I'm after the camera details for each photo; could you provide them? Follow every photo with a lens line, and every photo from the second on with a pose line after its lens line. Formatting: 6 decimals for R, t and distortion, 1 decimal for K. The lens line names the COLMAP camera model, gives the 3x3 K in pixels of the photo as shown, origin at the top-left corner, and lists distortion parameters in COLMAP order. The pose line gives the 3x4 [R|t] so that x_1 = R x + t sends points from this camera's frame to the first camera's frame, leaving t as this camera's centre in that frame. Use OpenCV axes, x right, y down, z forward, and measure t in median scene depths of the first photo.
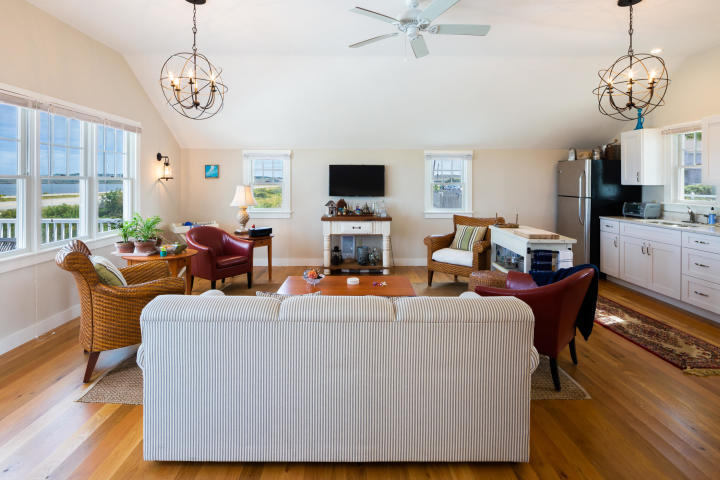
lens RADIAL K [[361.5, 0, 351.5], [0, 361.5, 183.8], [0, 0, 1]] dist [0.000027, -0.000536]
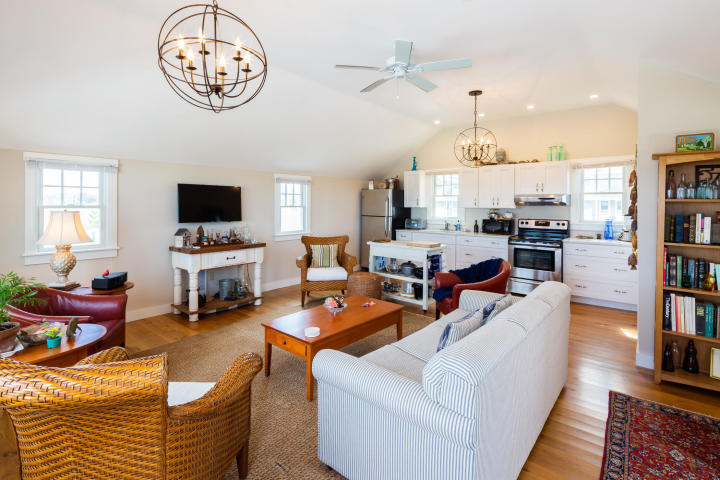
lens RADIAL K [[348.6, 0, 356.6], [0, 348.6, 204.0], [0, 0, 1]] dist [0.000749, -0.000239]
pose [[0.648130, 0.001948, 0.761527, -0.426116], [0.001243, 0.999993, -0.003615, -0.005031], [-0.761528, 0.003290, 0.648123, 0.227551]]
